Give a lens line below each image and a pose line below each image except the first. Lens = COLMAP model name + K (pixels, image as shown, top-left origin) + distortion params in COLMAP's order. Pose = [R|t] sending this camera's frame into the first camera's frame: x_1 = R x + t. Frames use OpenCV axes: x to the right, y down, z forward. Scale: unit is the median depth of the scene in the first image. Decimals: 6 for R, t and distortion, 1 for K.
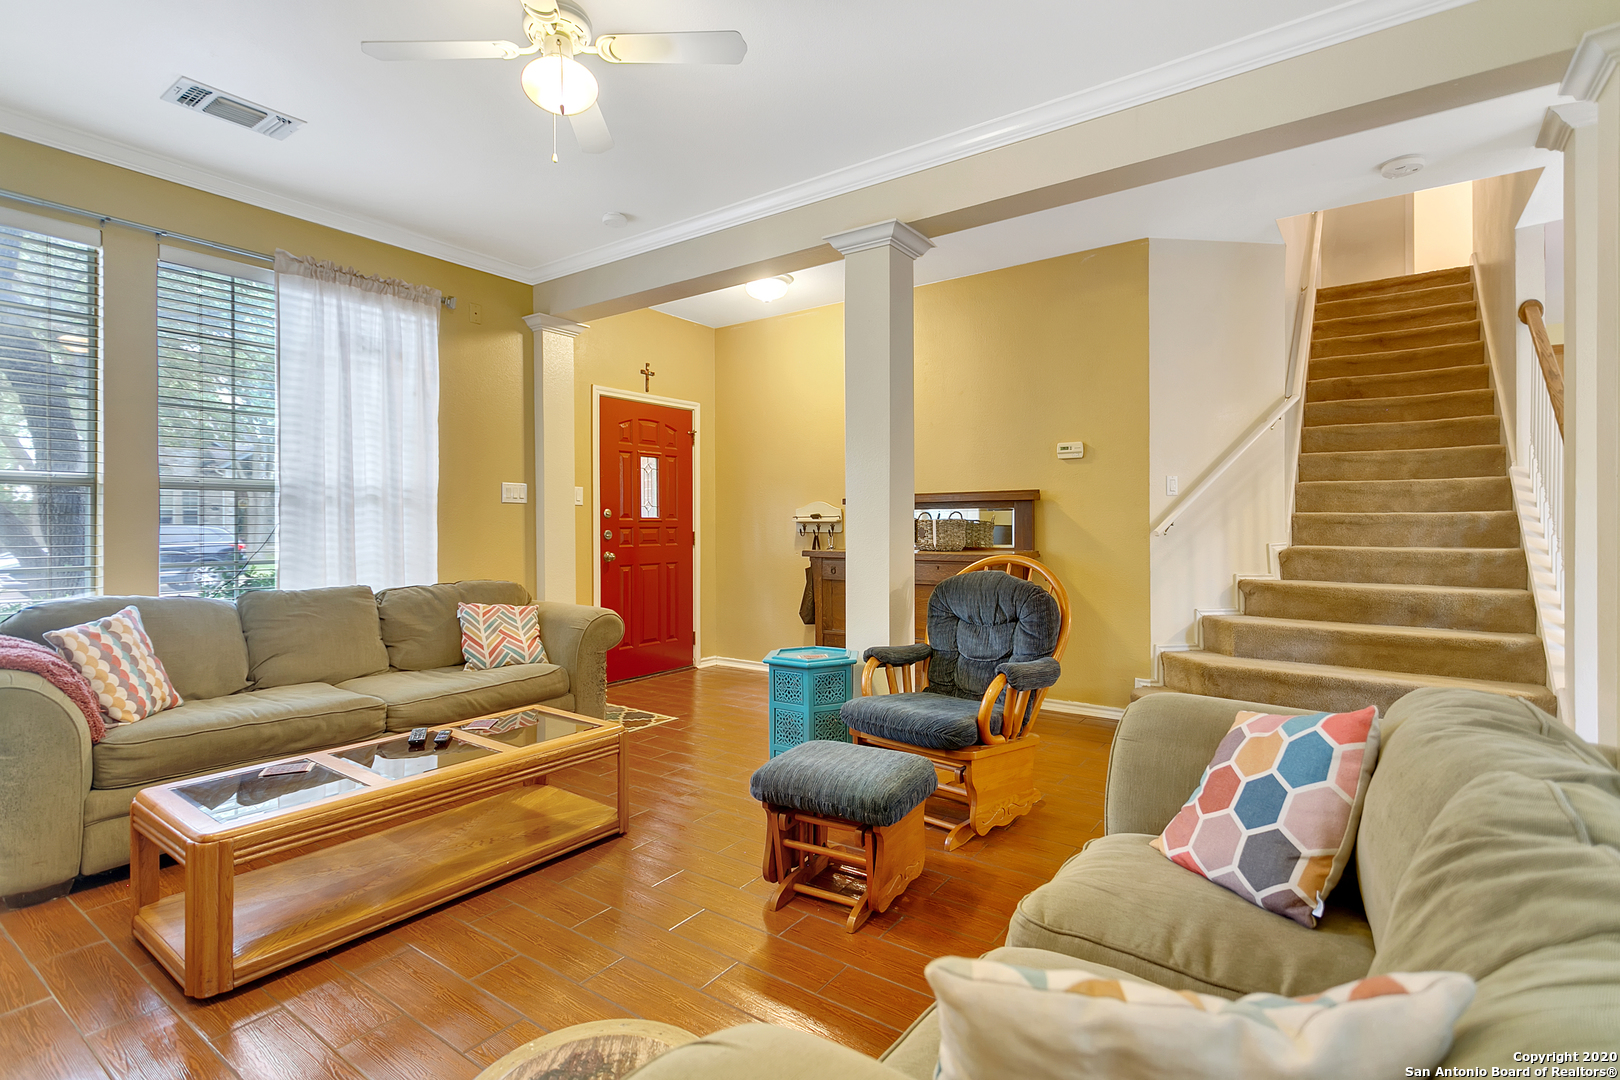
lens RADIAL K [[763.1, 0, 815.1], [0, 763.1, 528.3], [0, 0, 1]] dist [0.001157, 0.000268]
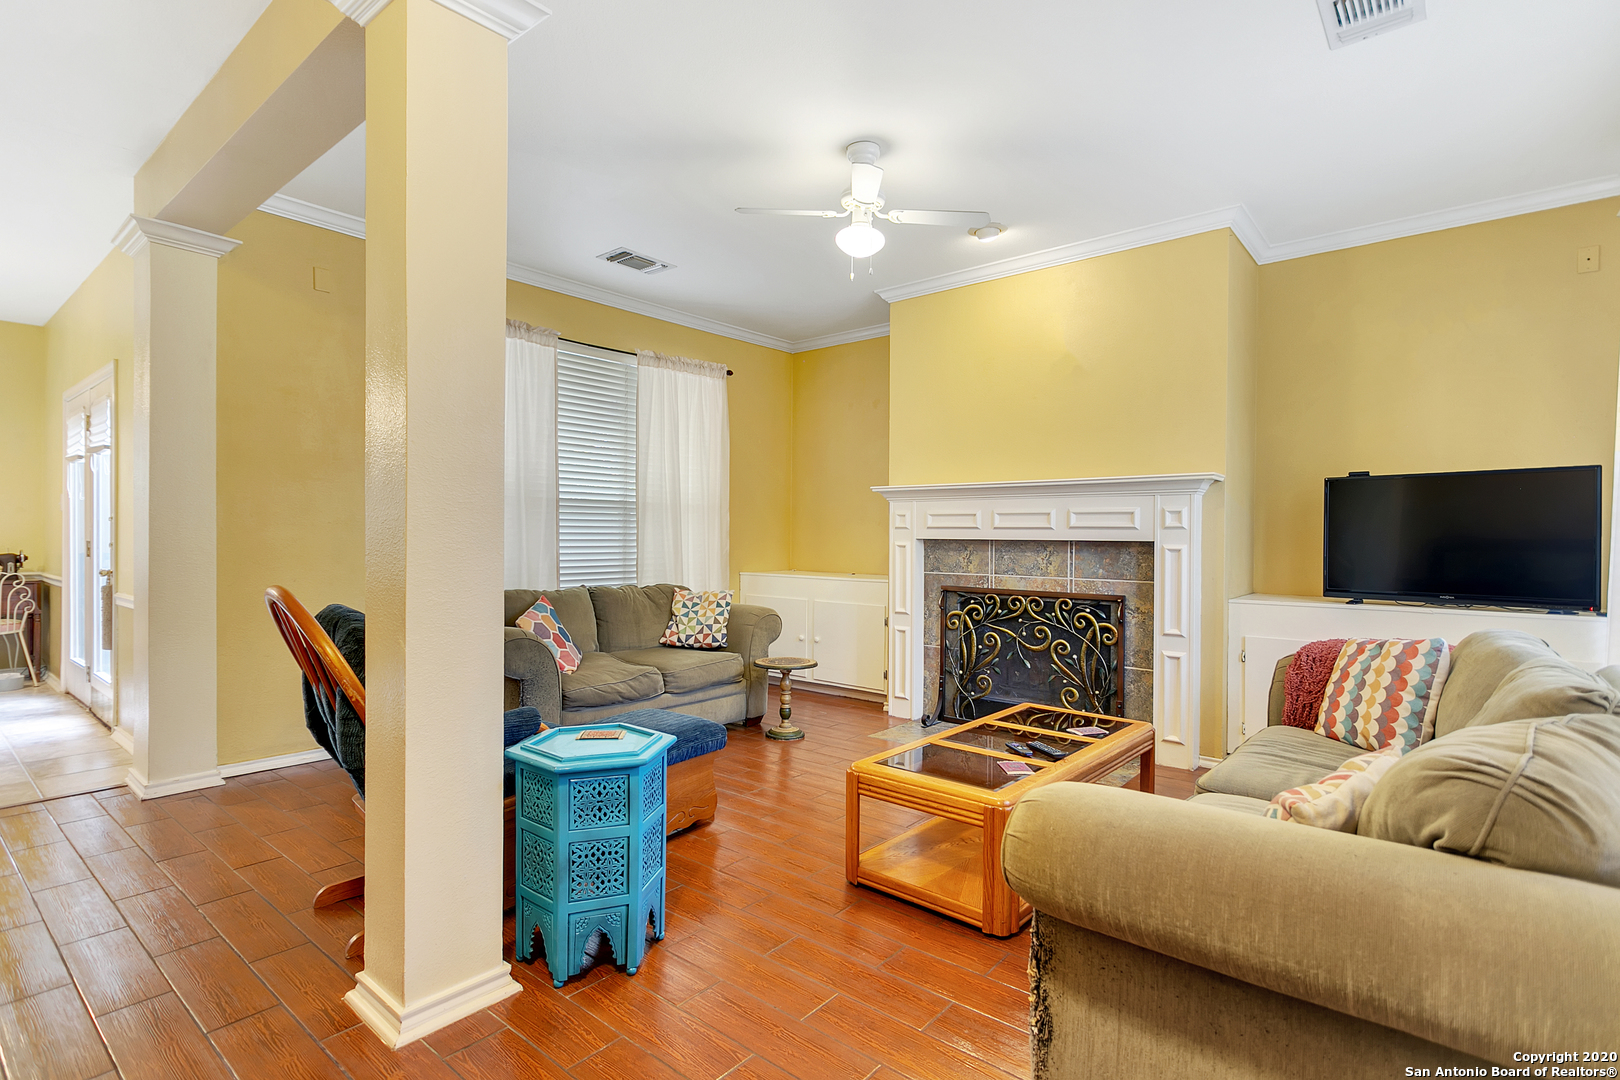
lens RADIAL K [[807.9, 0, 806.3], [0, 807.9, 537.1], [0, 0, 1]] dist [0.000769, 0.000055]
pose [[-0.996013, -0.000802, 0.089205, -0.153211], [0.000021, 0.999957, 0.009221, -0.009403], [-0.089208, 0.009186, -0.995971, 1.064243]]
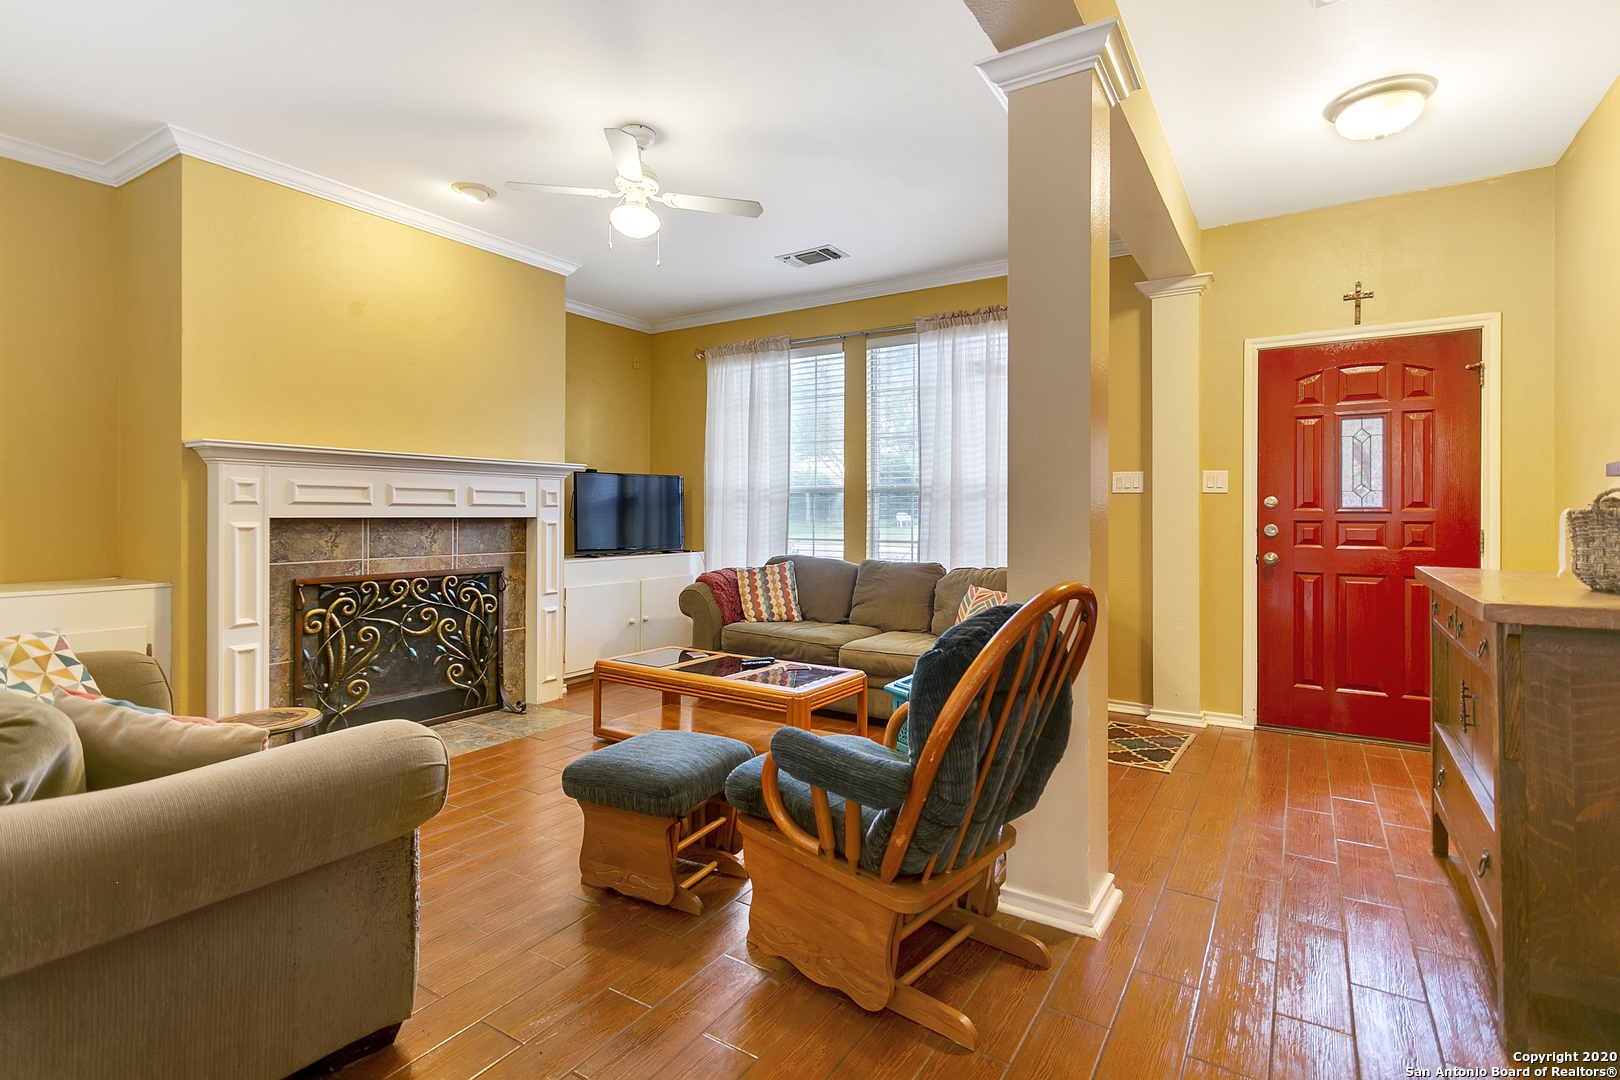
lens RADIAL K [[779.5, 0, 808.9], [0, 779.5, 511.3], [0, 0, 1]] dist [0.001196, 0.000210]
pose [[0.053818, 0.002389, -0.998548, 0.497495], [-0.007813, 0.999968, 0.001972, -0.009271], [0.998520, 0.007695, 0.053835, 0.516719]]
